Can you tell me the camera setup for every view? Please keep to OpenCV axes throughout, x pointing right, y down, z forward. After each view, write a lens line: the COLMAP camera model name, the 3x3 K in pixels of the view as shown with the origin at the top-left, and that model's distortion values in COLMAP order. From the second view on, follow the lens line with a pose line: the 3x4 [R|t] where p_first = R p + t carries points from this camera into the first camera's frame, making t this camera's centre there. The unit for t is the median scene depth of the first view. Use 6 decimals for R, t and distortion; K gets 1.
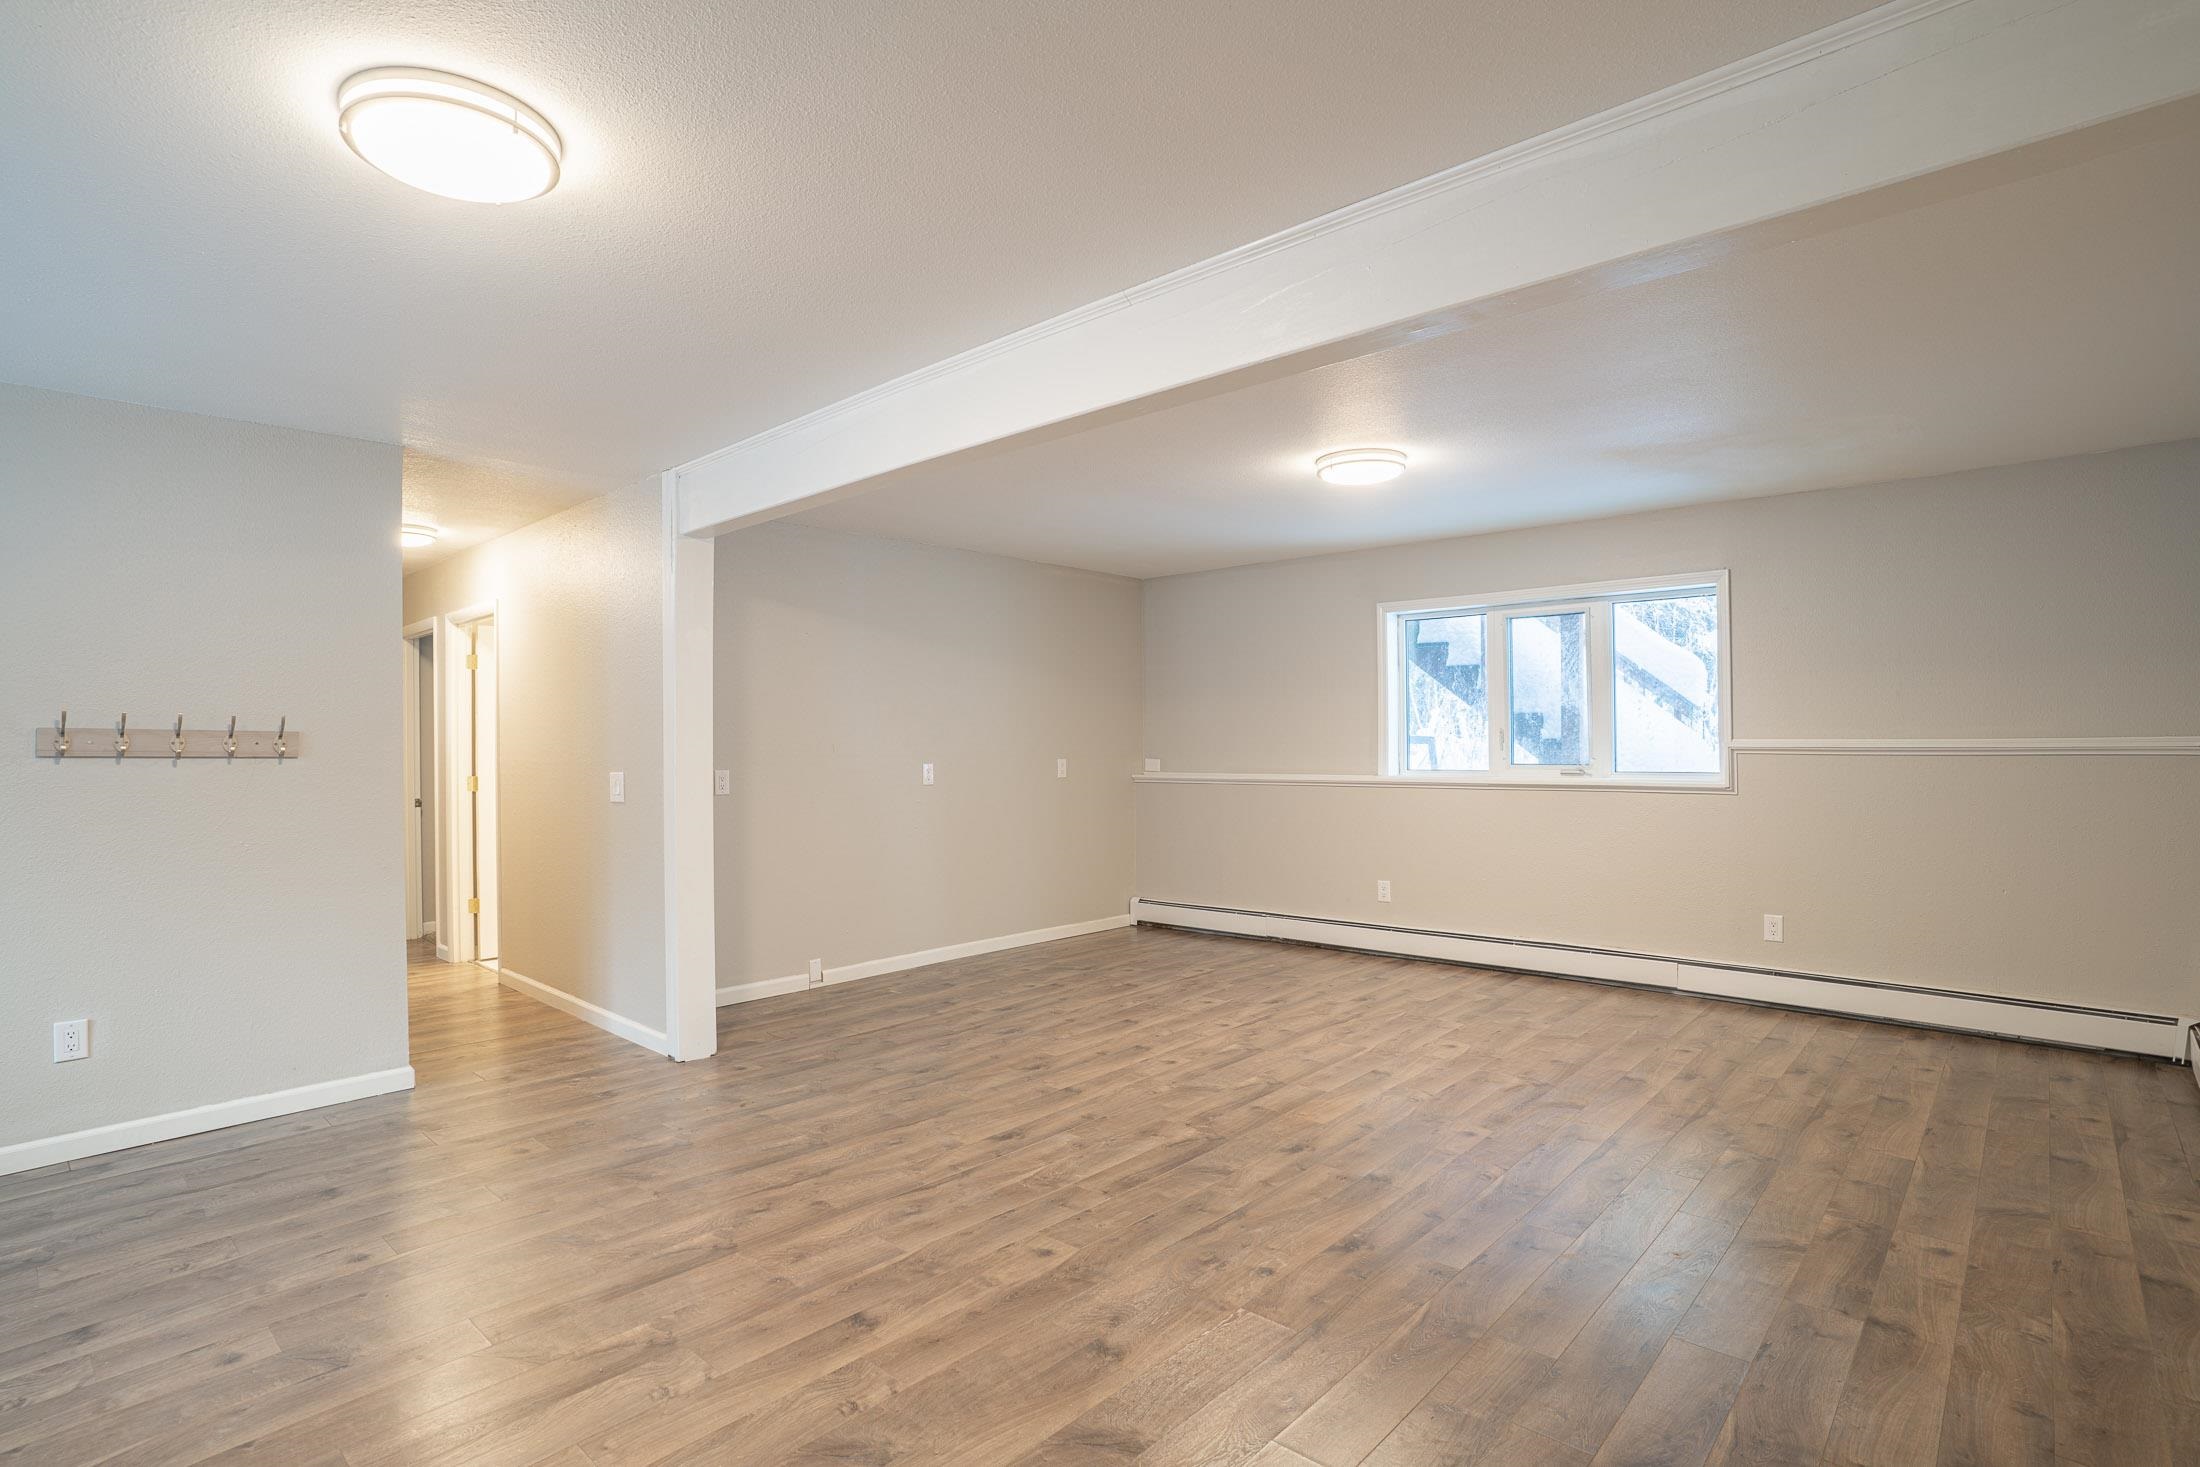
lens RADIAL K [[1080.8, 0, 1092.6], [0, 1080.8, 731.3], [0, 0, 1]] dist [-0.079817, 0.035908]
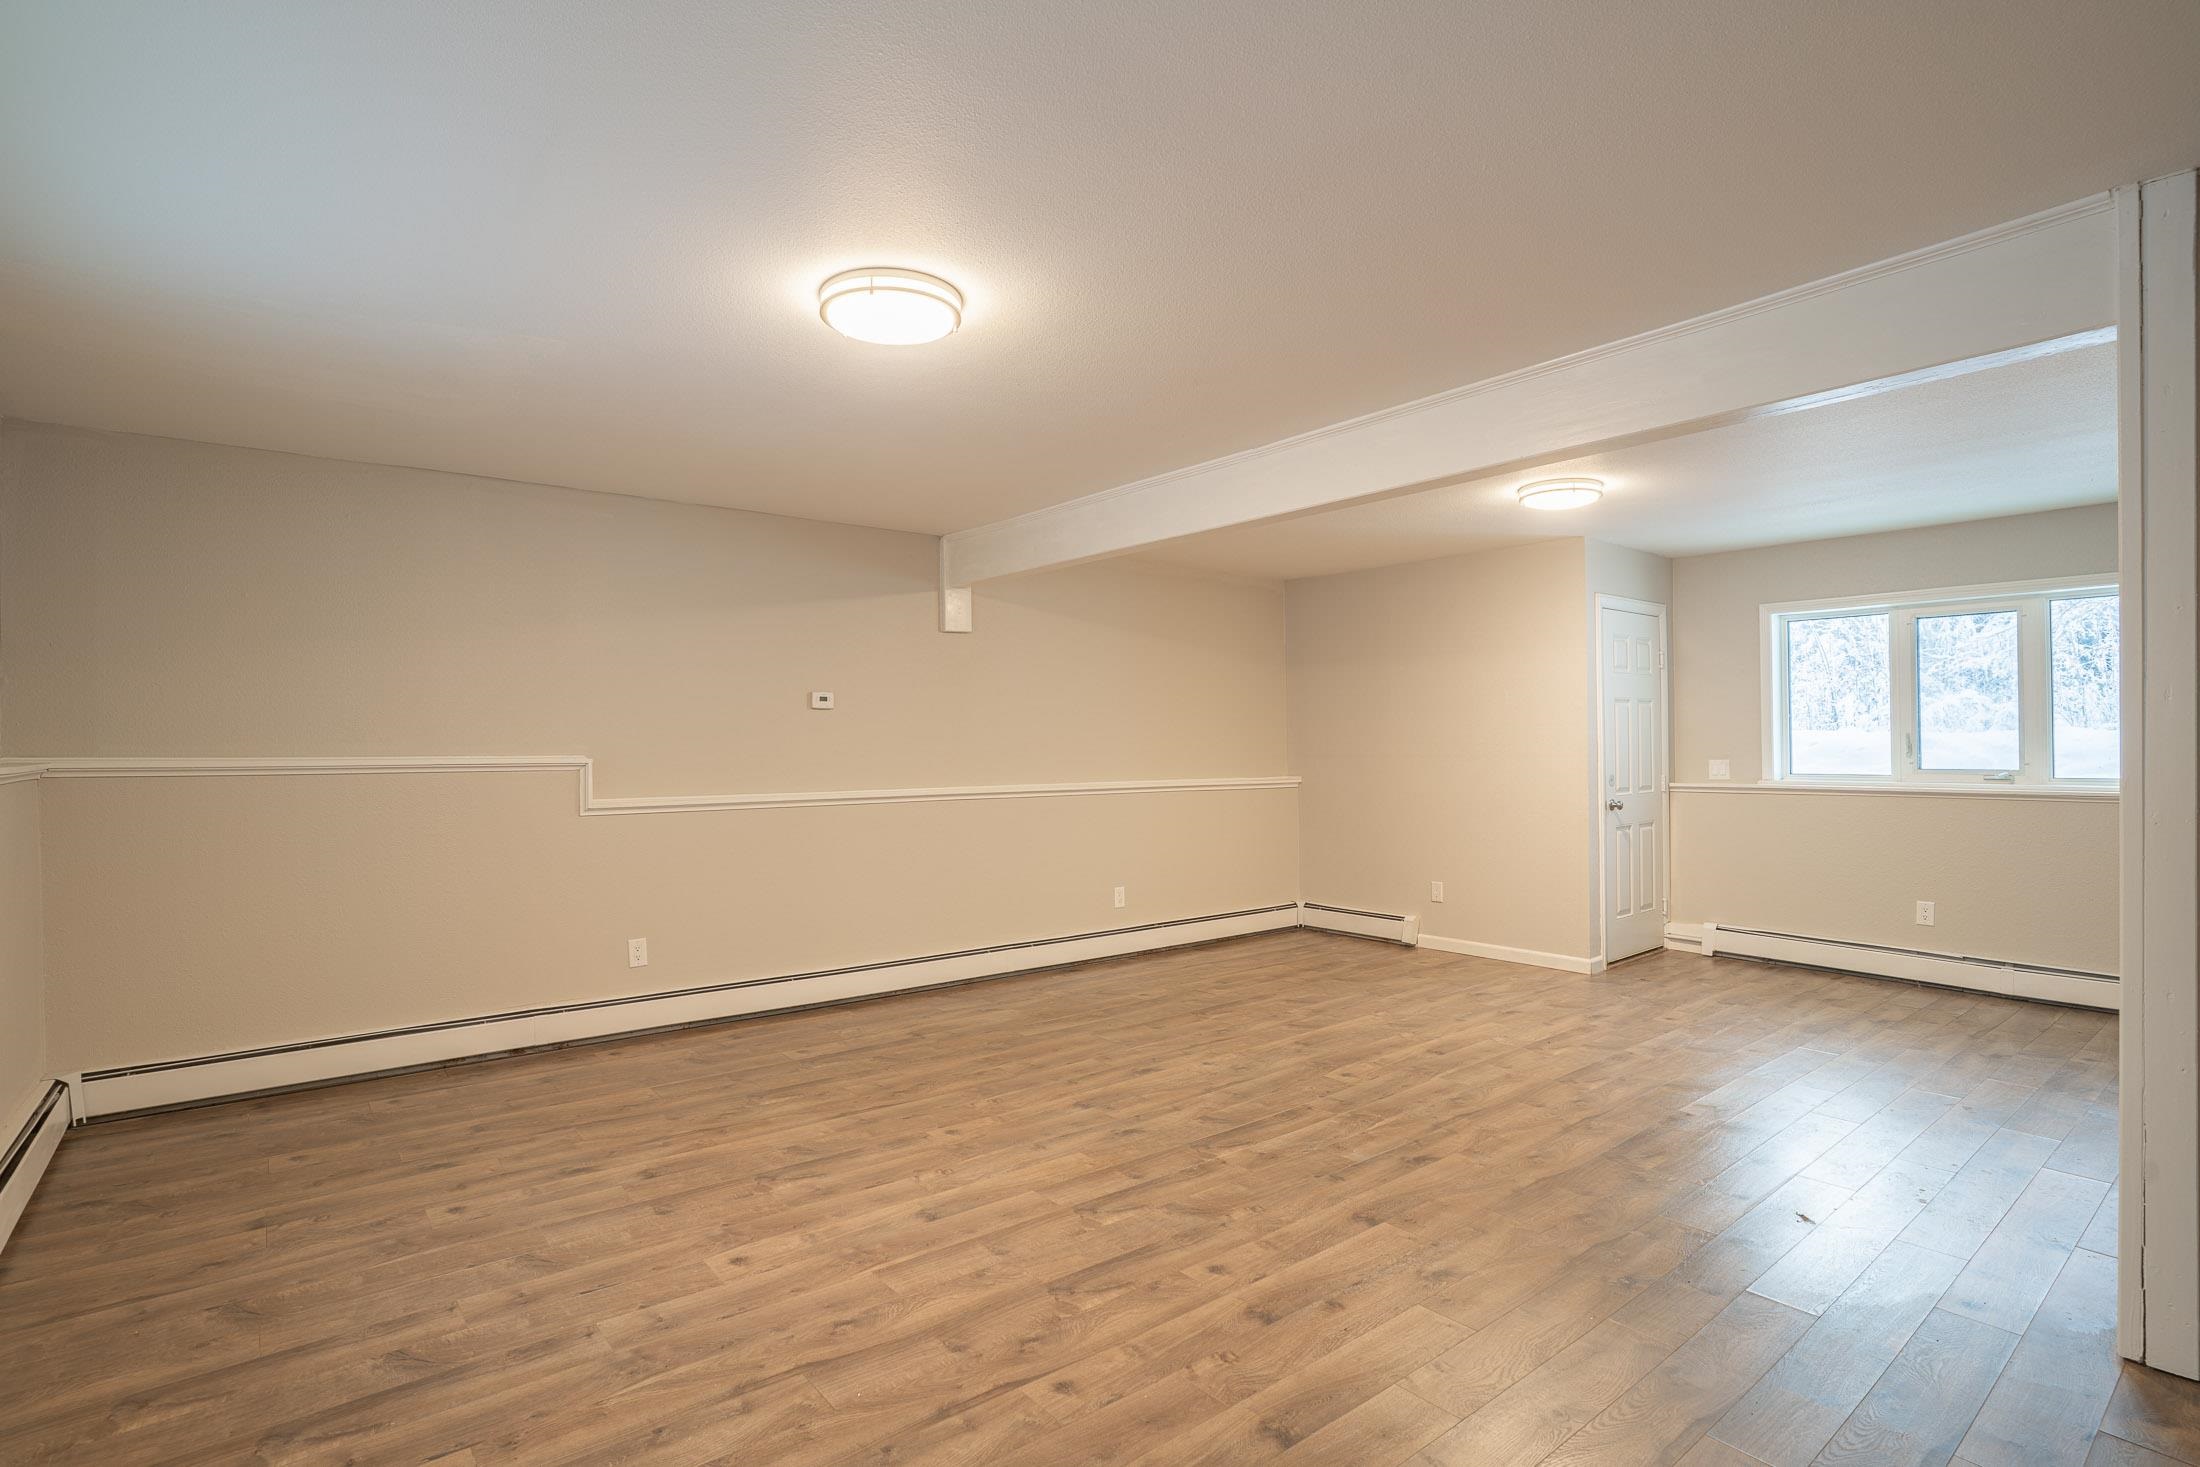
lens RADIAL K [[1080.8, 0, 1092.6], [0, 1080.8, 731.3], [0, 0, 1]] dist [-0.079817, 0.035908]
pose [[-0.987922, 0.017546, 0.153955, 0.054166], [0.014446, 0.999670, -0.021235, 0.016504], [-0.154277, -0.018754, -0.987850, 1.966373]]
